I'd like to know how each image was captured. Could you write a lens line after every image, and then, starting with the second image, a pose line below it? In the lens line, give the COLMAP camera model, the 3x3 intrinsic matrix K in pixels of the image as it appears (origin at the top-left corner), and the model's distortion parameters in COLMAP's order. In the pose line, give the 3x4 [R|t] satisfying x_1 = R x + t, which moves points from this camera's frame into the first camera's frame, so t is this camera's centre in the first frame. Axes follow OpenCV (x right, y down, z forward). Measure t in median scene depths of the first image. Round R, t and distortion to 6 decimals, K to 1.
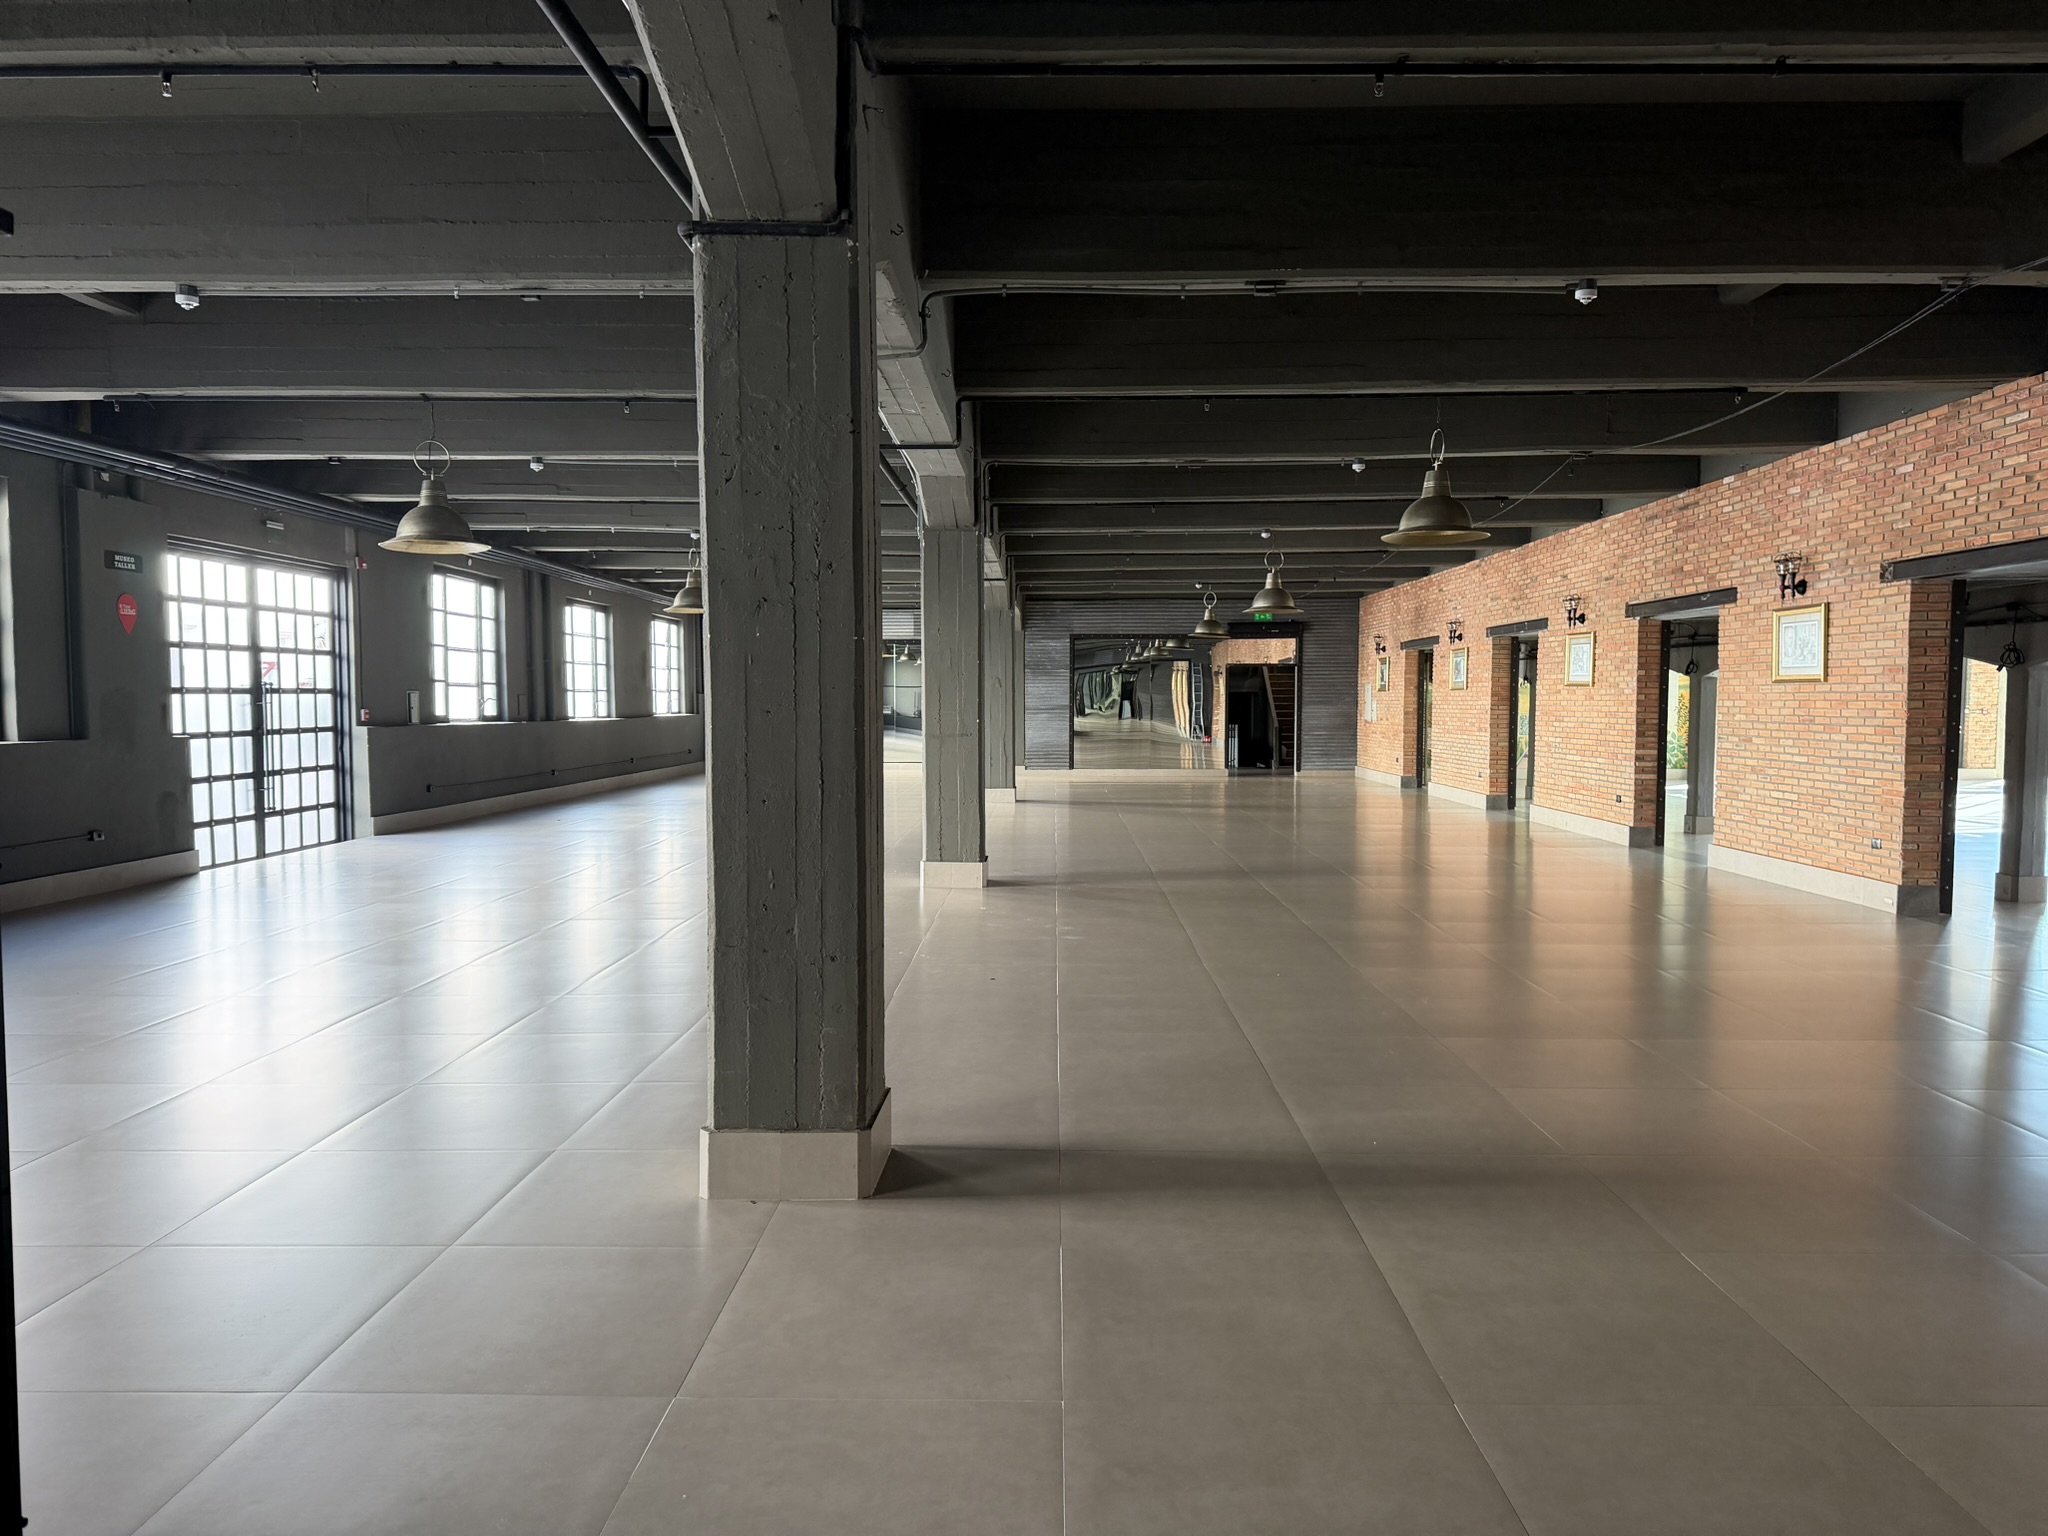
lens RADIAL K [[1326.2, 0, 1024.0], [0, 1326.2, 768.0], [0, 0, 1]] dist [0.000320, -0.004175]
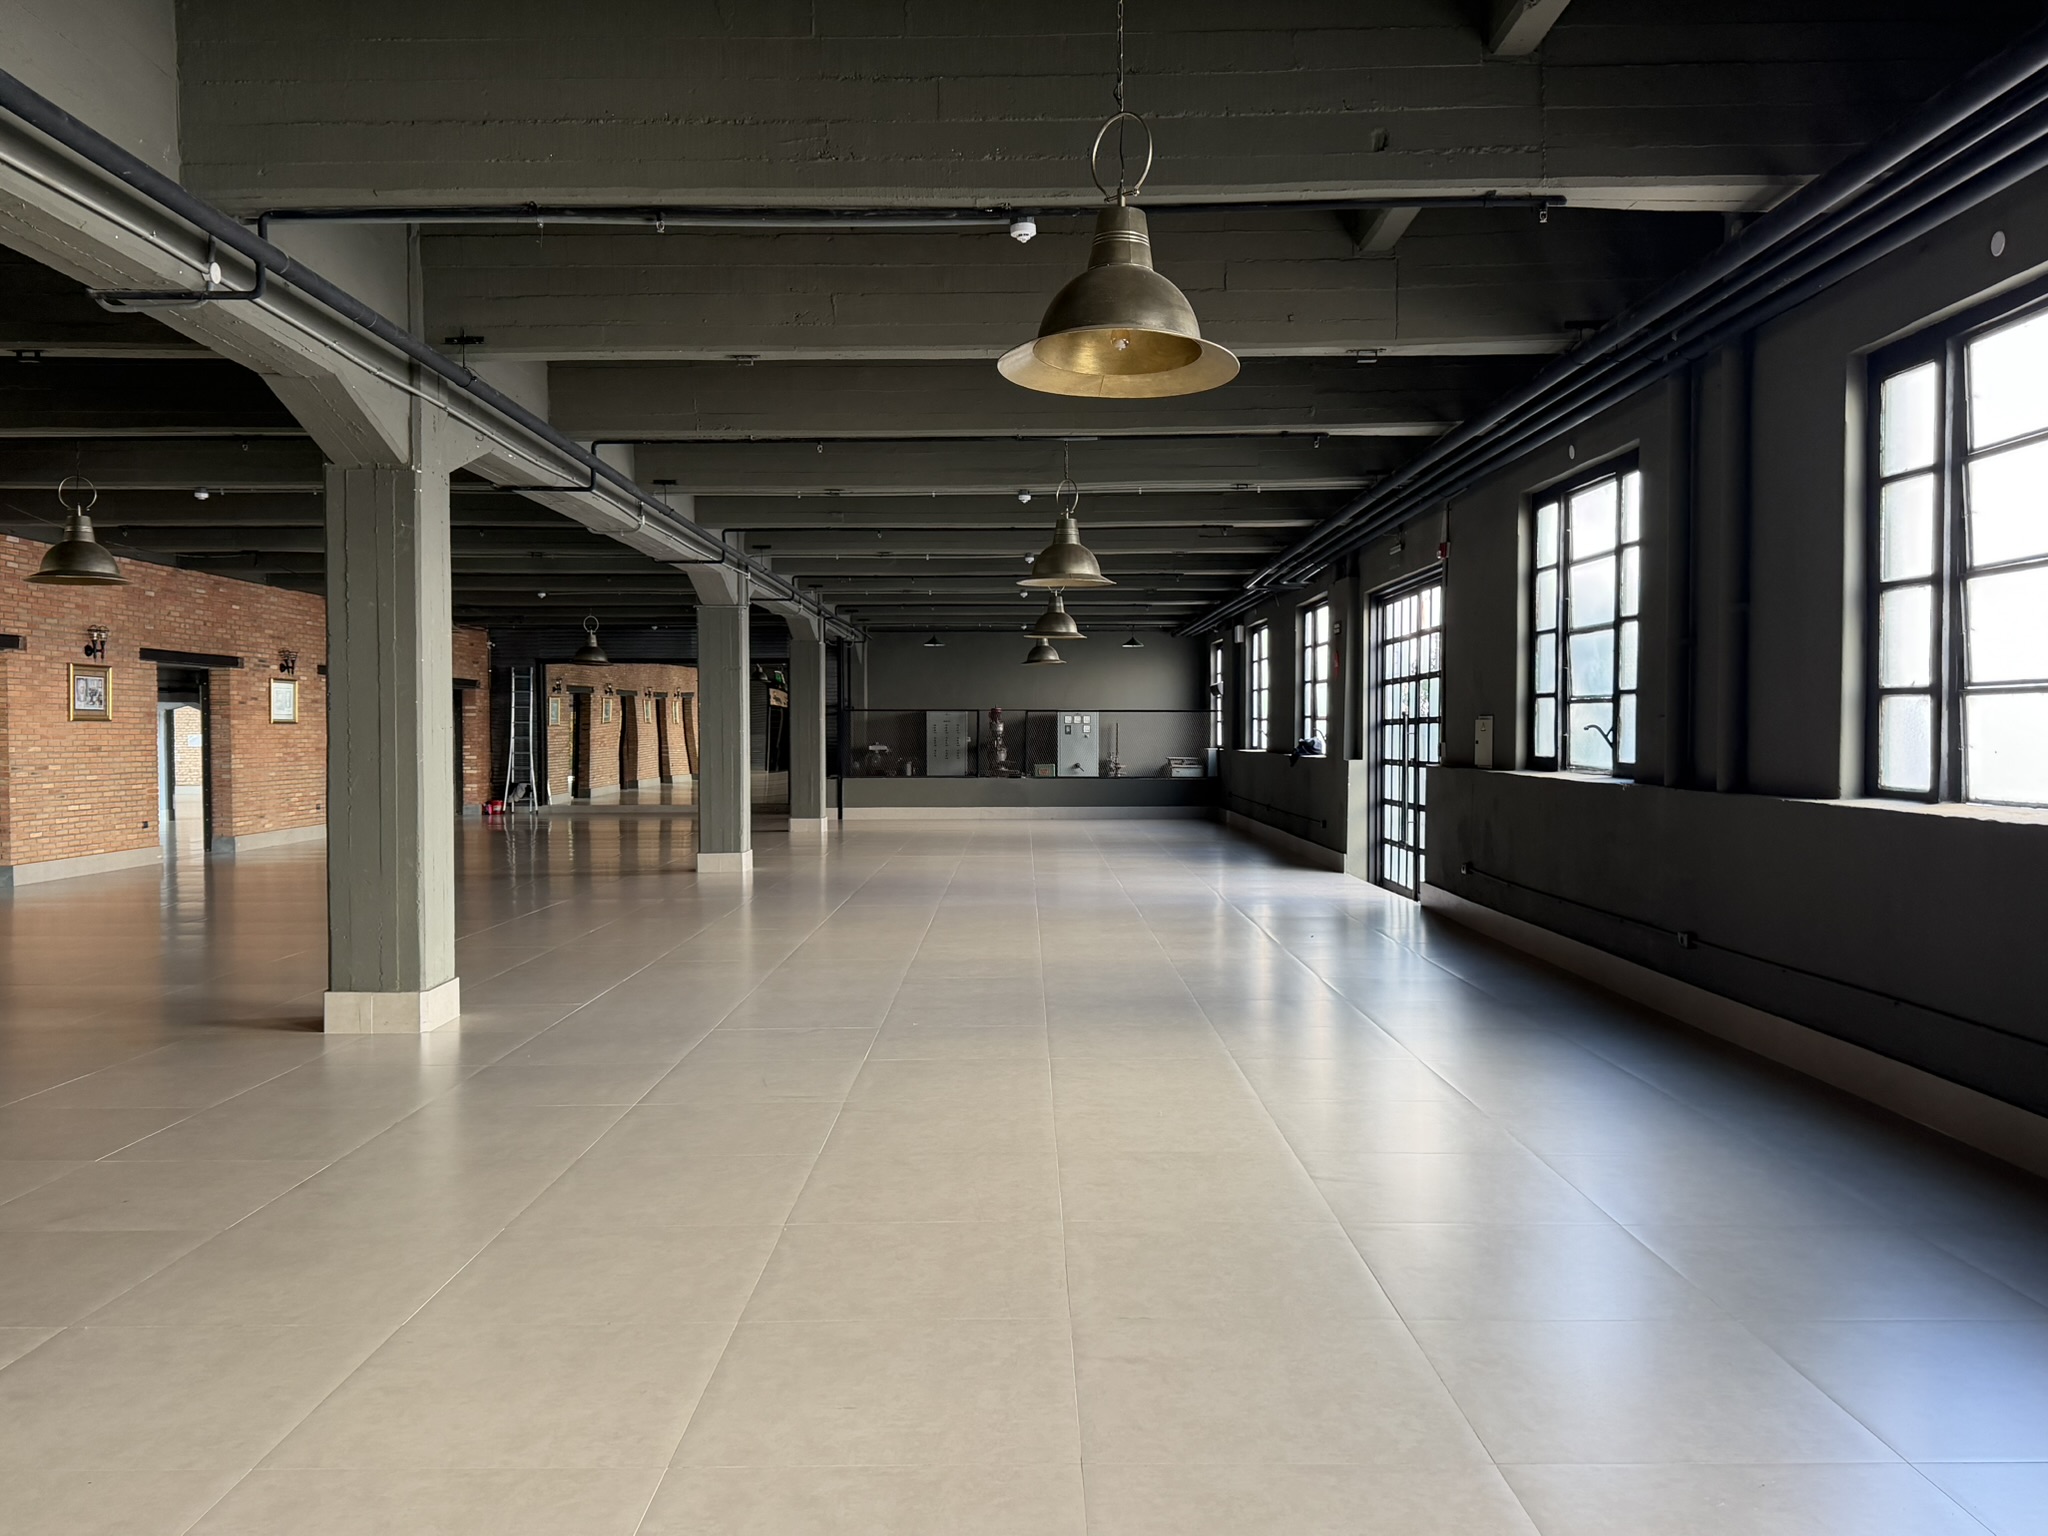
lens RADIAL K [[1673.6, 0, 1024.0], [0, 1673.6, 768.0], [0, 0, 1]] dist [0.000268, 0.000070]
pose [[-0.999798, 0.003510, -0.019777, -0.207996], [0.002048, 0.997297, 0.073454, -0.088225], [0.019981, 0.073398, -0.997103, 1.711780]]
